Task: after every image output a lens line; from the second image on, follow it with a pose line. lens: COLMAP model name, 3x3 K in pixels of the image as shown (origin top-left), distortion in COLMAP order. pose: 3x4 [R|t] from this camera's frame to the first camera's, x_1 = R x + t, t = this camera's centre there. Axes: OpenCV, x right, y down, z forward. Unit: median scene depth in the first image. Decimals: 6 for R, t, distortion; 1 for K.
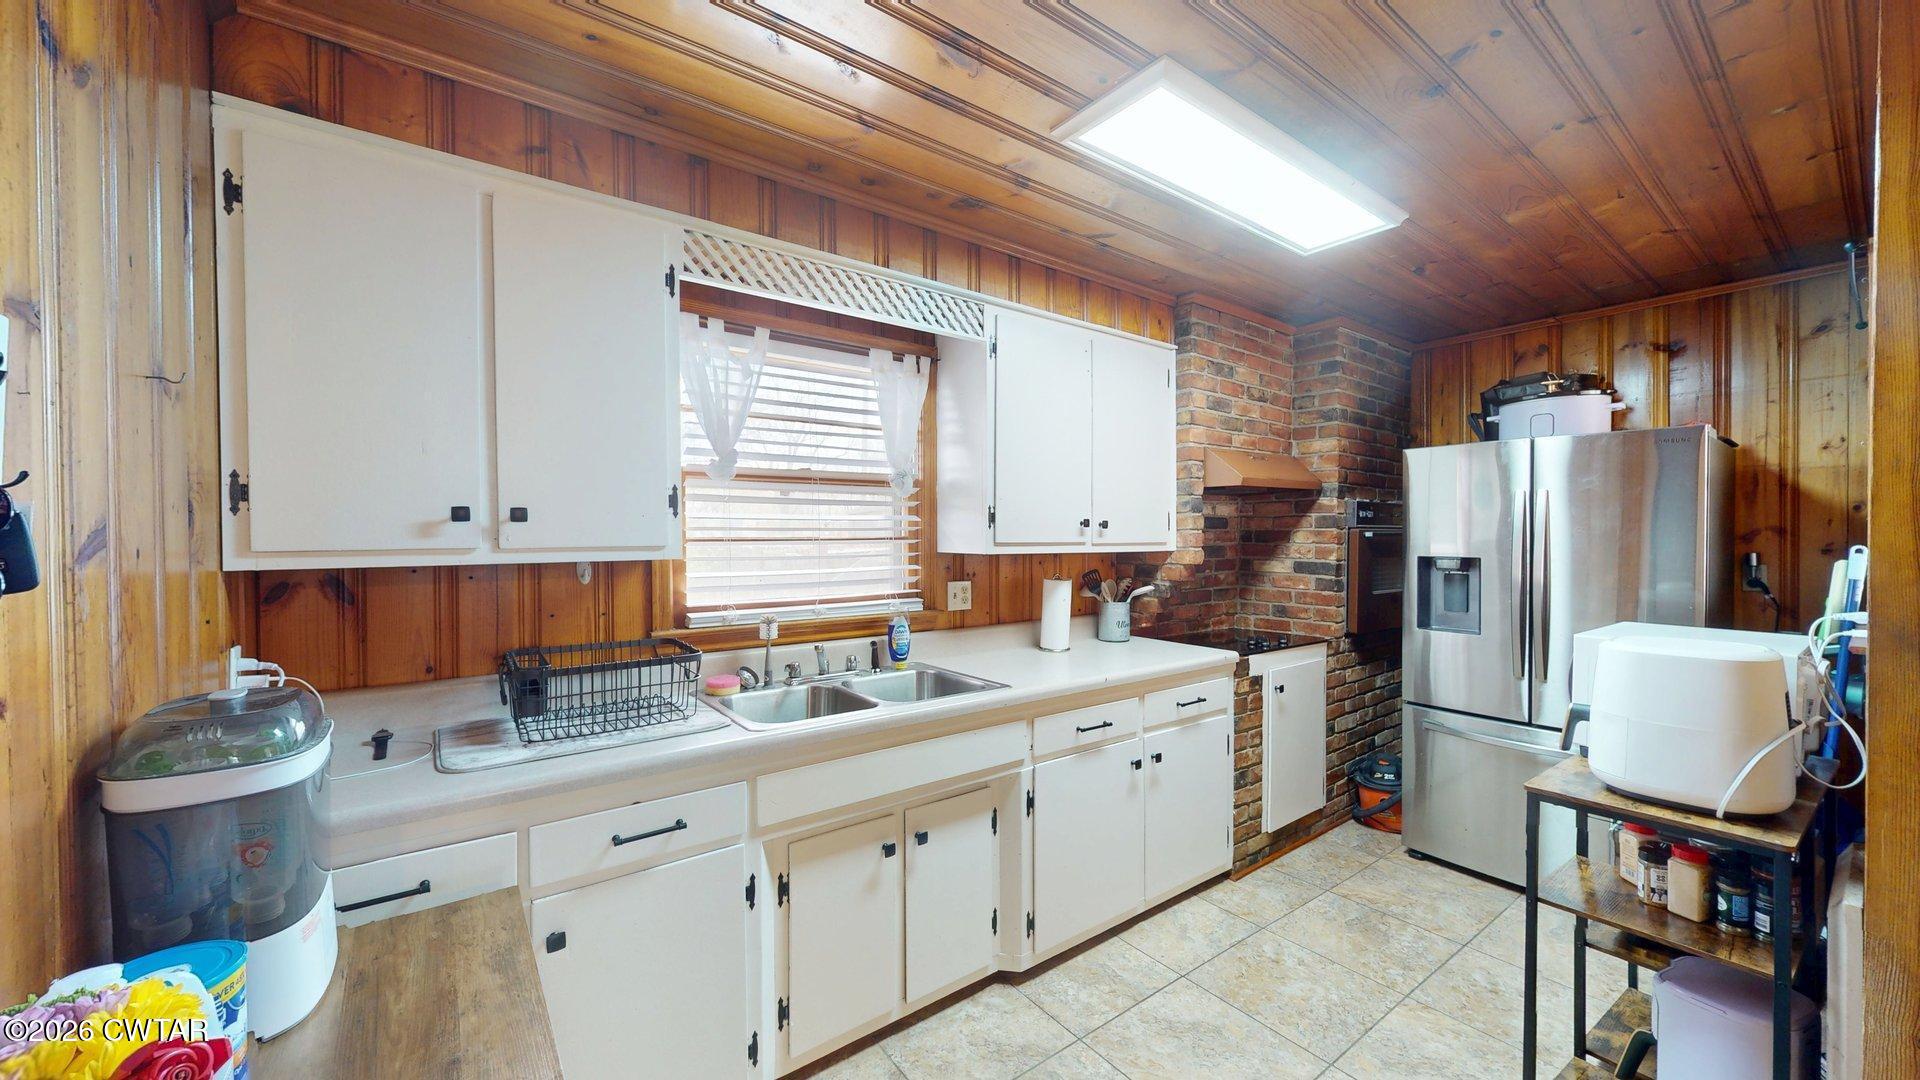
lens RADIAL K [[702.8, 0, 958.6], [0, 702.8, 541.8], [0, 0, 1]] dist [0.000136, -0.000010]
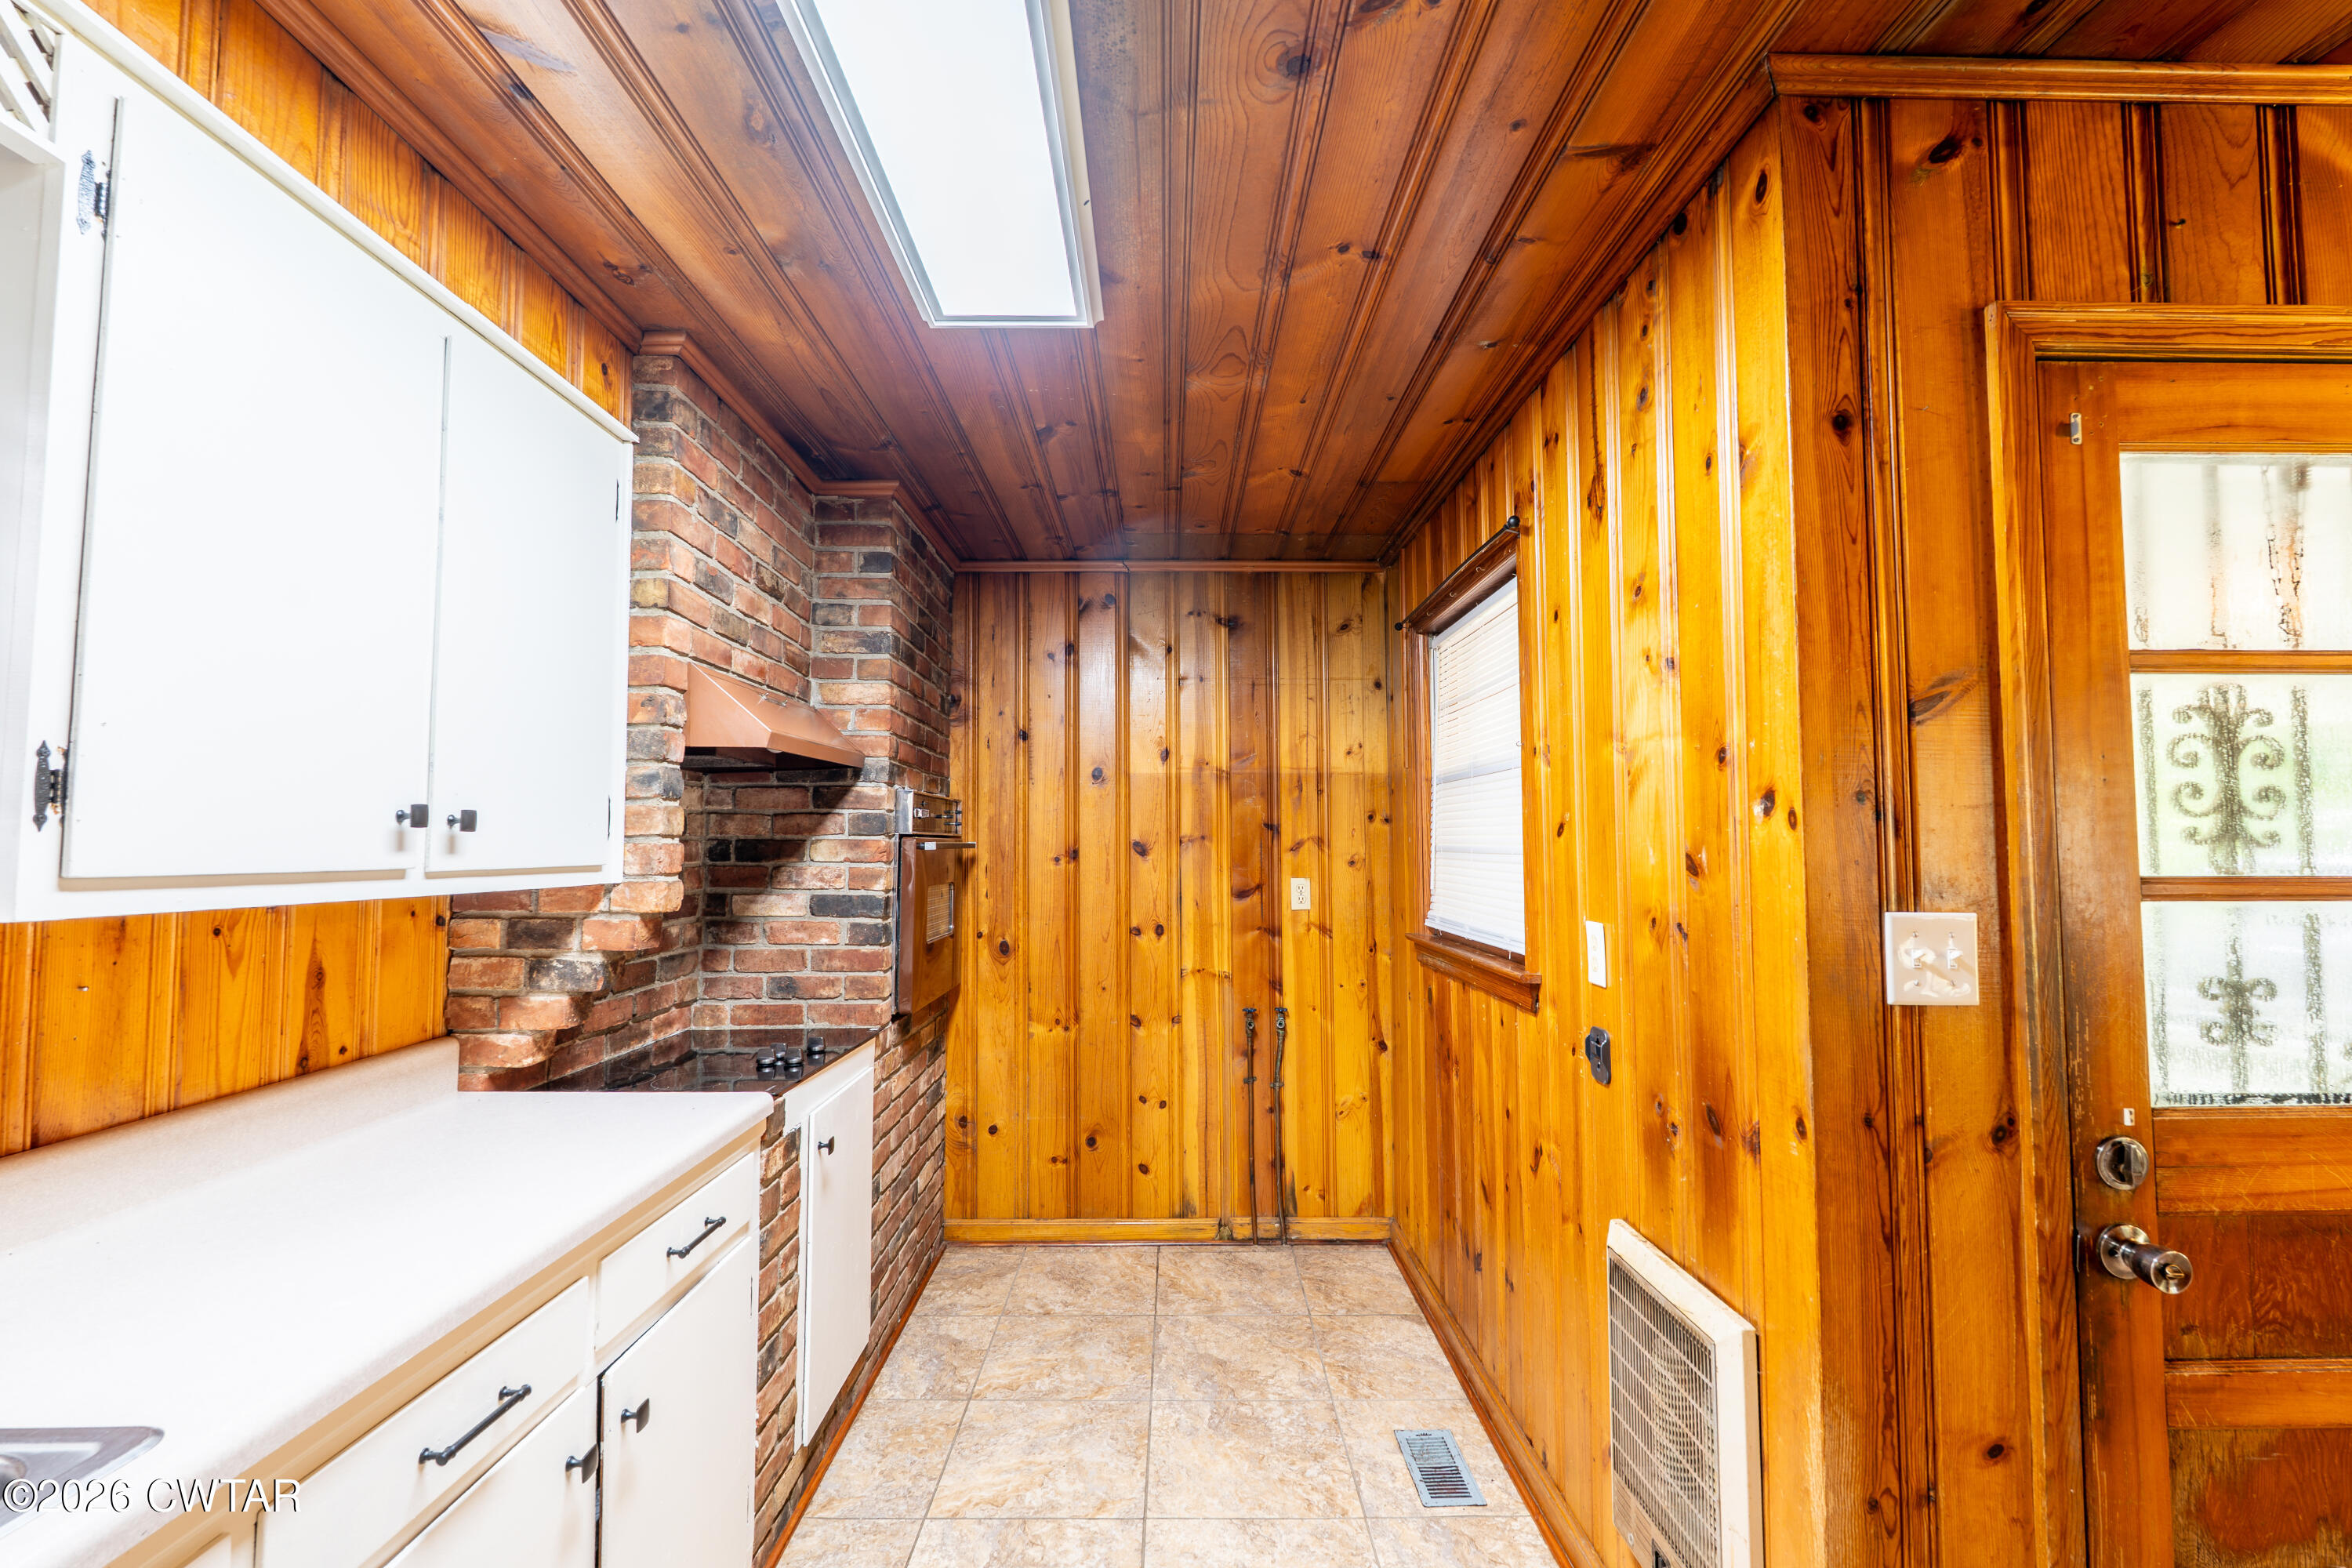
lens RADIAL K [[1034.9, 0, 1176.0], [0, 1034.9, 784.0], [0, 0, 1]] dist [-0.003486, 0.000473]
pose [[0.591629, 0.046203, 0.804885, -0.018885], [0.010095, 0.997854, -0.064701, -0.005776], [-0.806147, 0.046404, 0.589893, 0.425834]]
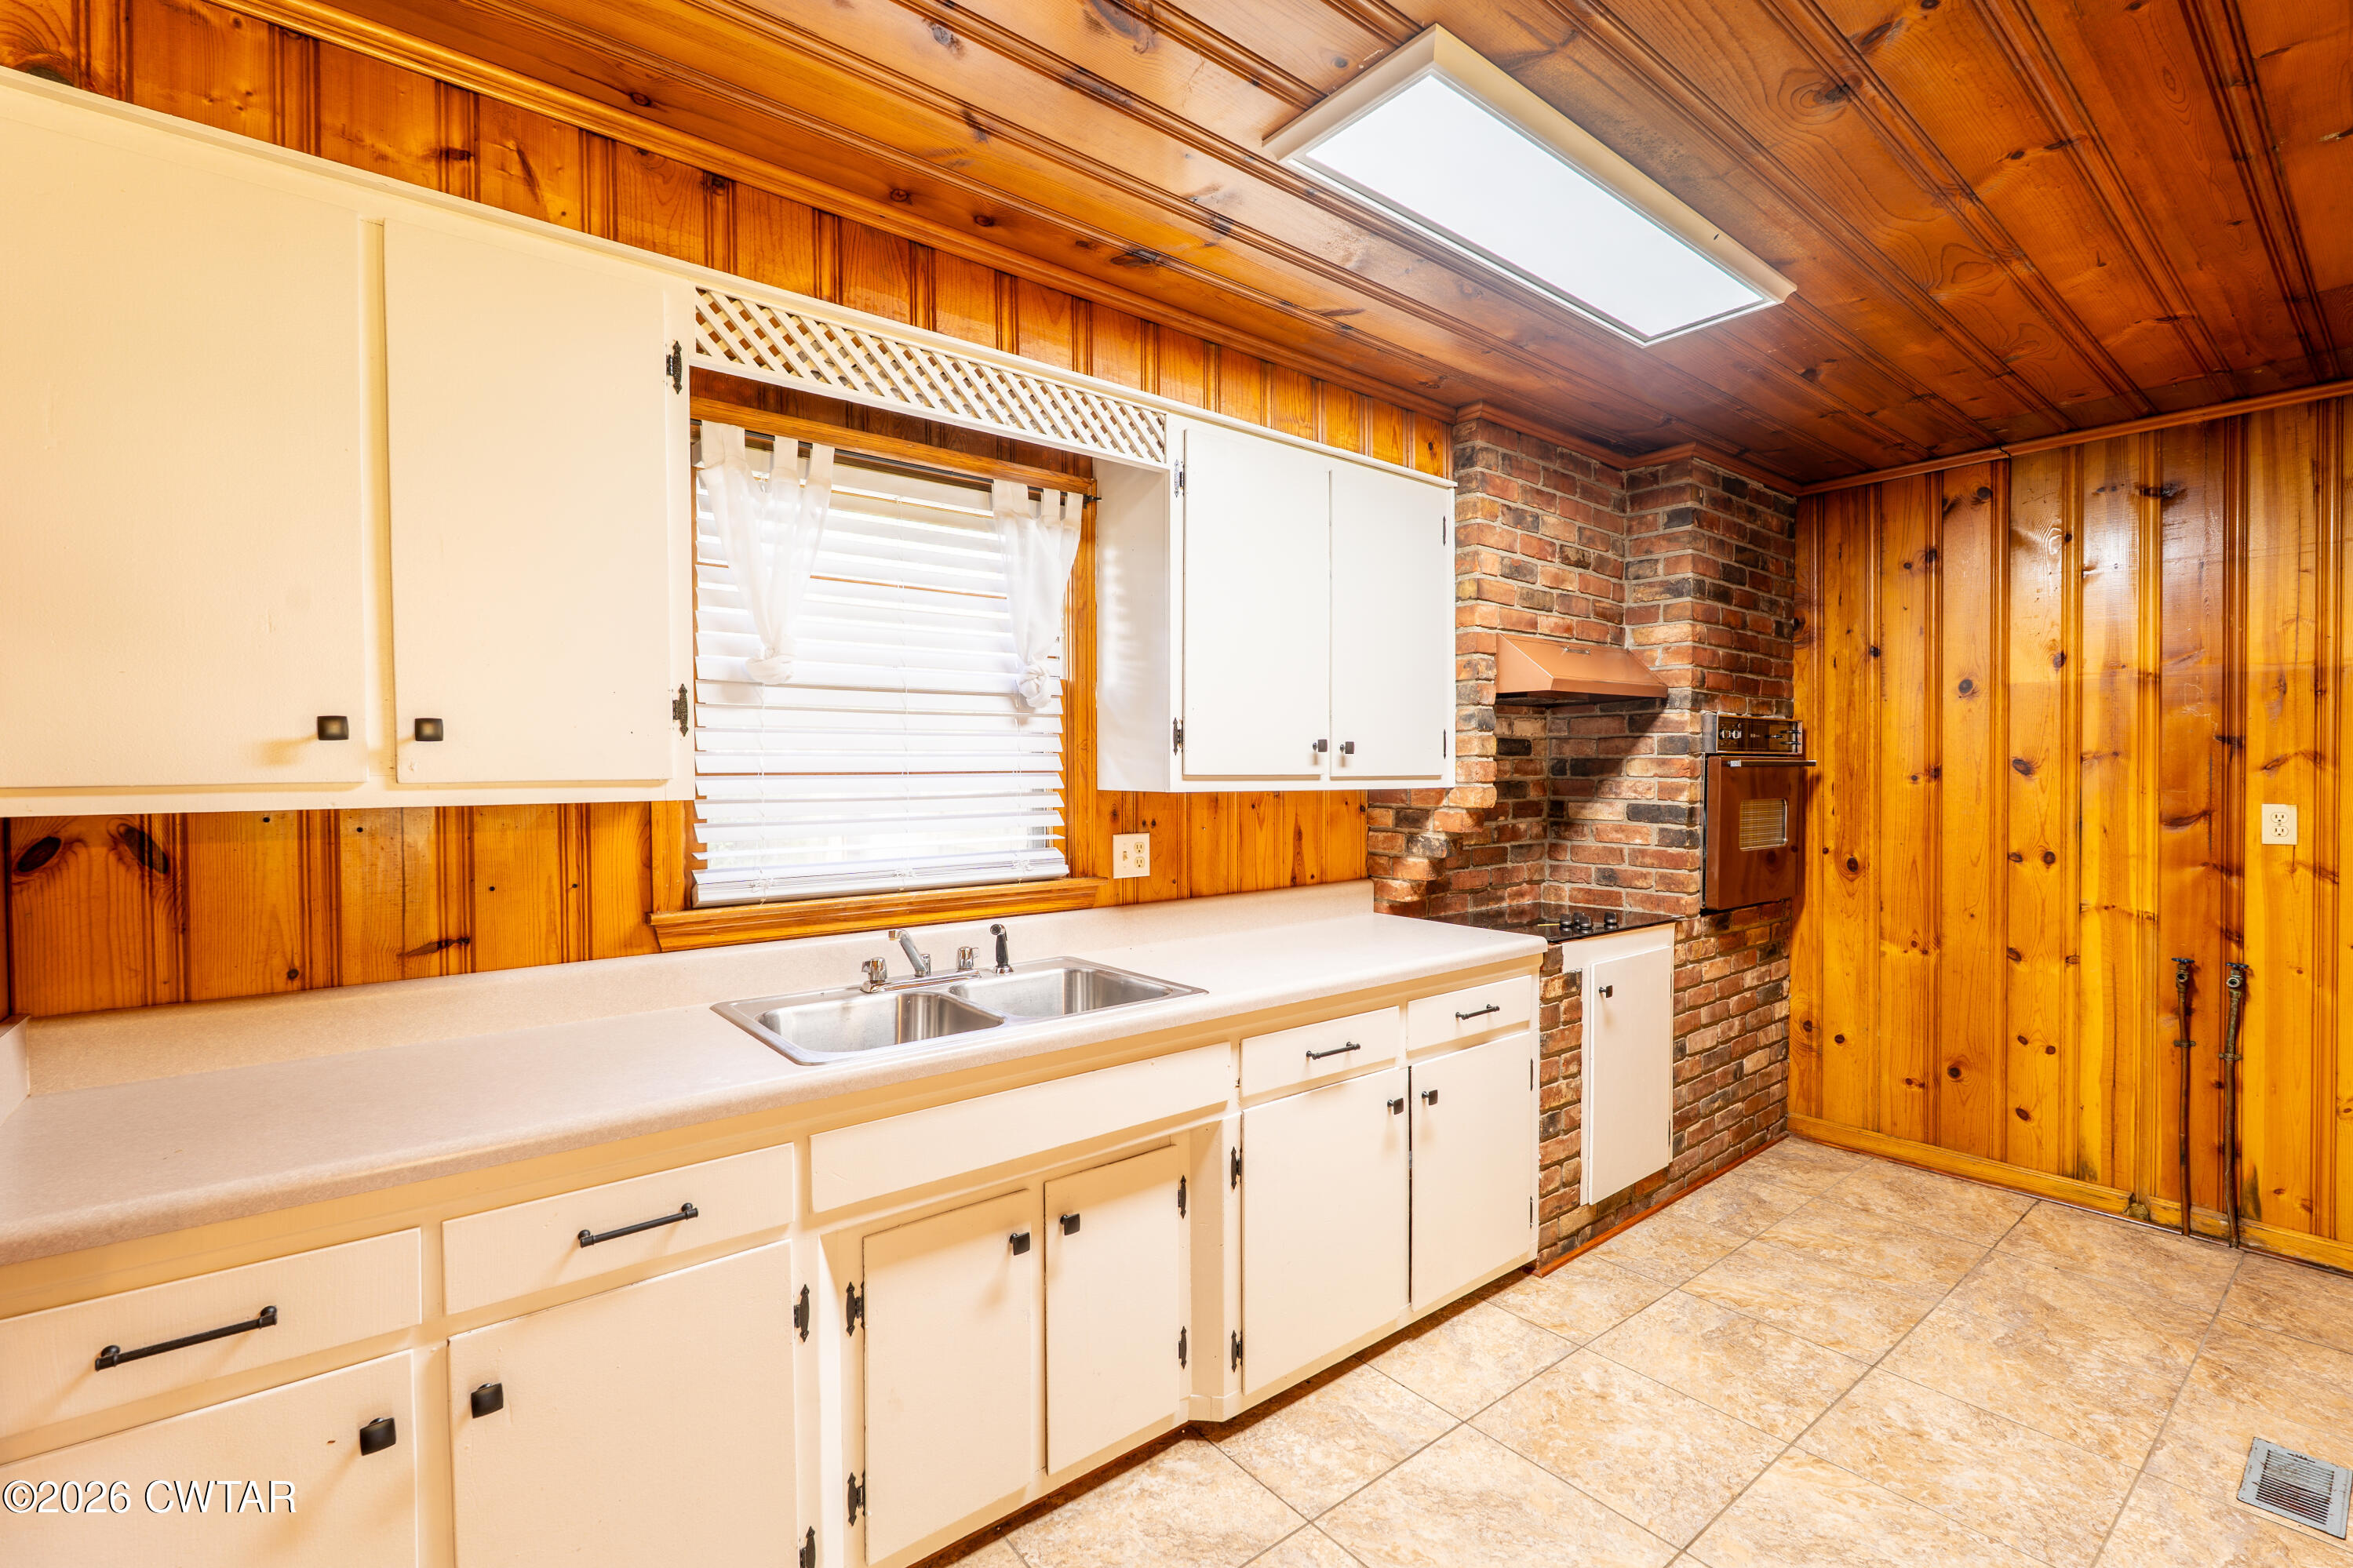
lens RADIAL K [[1035.2, 0, 1176.5], [0, 1035.2, 784.0], [0, 0, 1]] dist [-0.003486, 0.000473]
pose [[0.999351, -0.001642, 0.035985, 0.010385], [0.001458, 0.999986, 0.005124, 0.004647], [-0.035993, -0.005068, 0.999339, 0.027991]]
